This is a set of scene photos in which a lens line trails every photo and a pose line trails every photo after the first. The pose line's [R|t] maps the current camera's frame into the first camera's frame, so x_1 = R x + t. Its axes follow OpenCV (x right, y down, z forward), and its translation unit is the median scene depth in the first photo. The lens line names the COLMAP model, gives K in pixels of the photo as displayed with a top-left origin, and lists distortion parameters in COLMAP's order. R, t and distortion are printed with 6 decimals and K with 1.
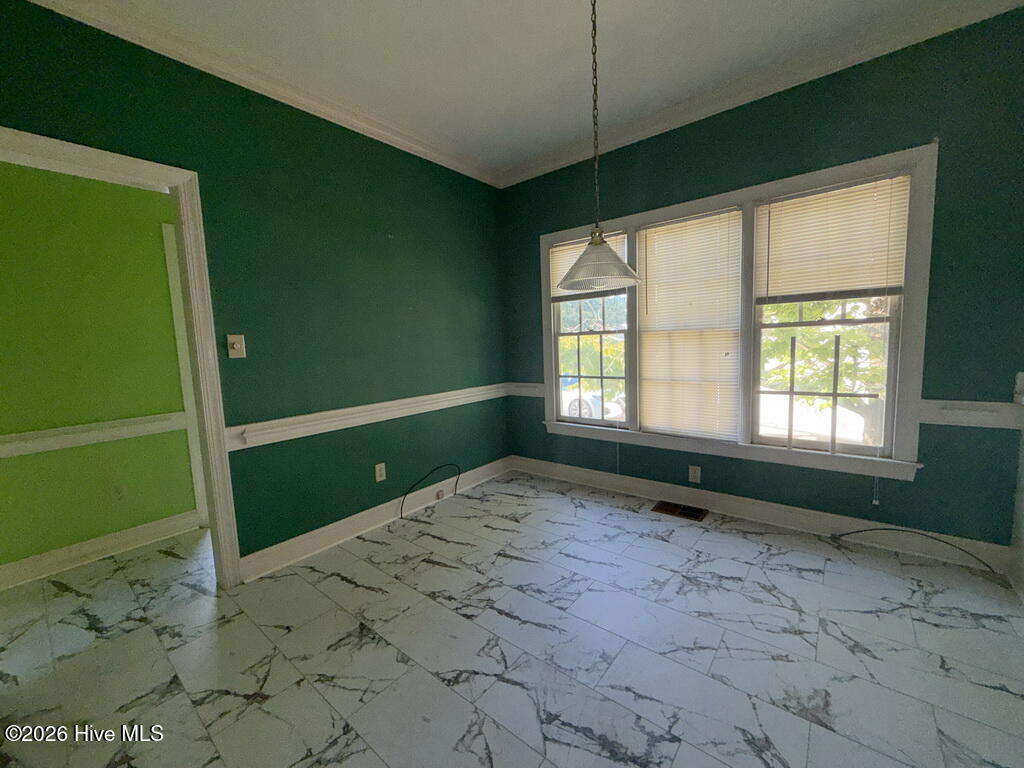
lens RADIAL K [[411.1, 0, 509.1], [0, 411.1, 384.3], [0, 0, 1]] dist [0.001515, -0.000094]
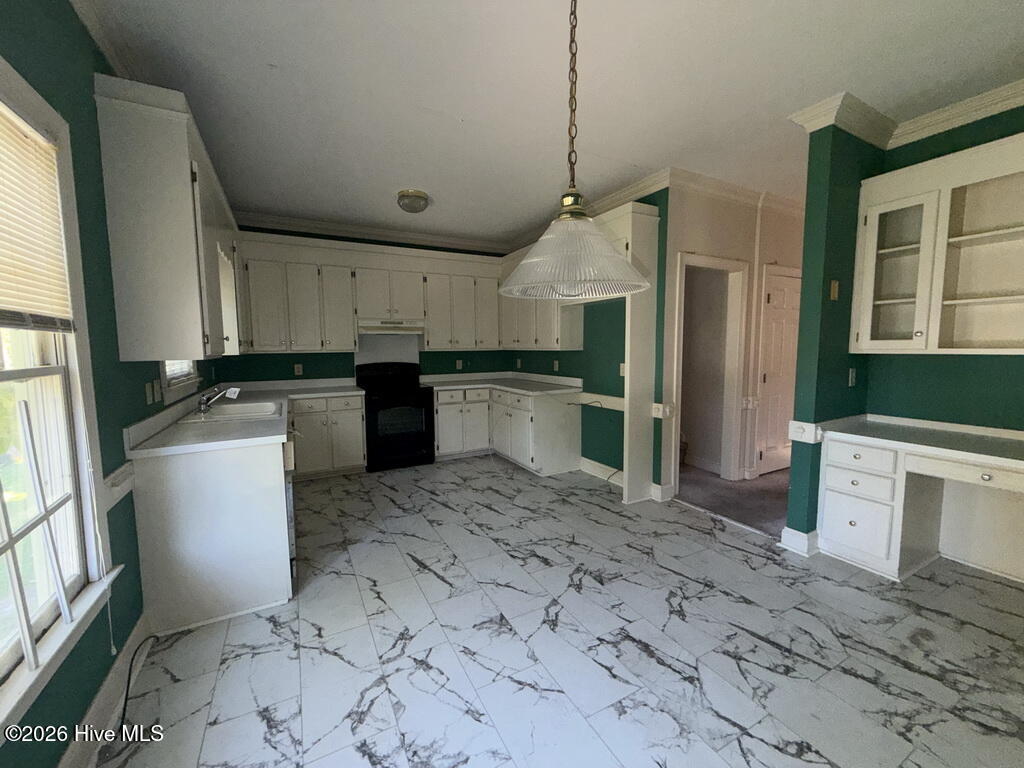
lens RADIAL K [[411.1, 0, 509.1], [0, 411.1, 384.3], [0, 0, 1]] dist [0.001515, -0.000094]
pose [[-0.921501, 0.013939, 0.388126, 0.056196], [0.086549, 0.981595, 0.170234, -0.153415], [-0.378610, 0.190463, -0.905747, 1.092739]]
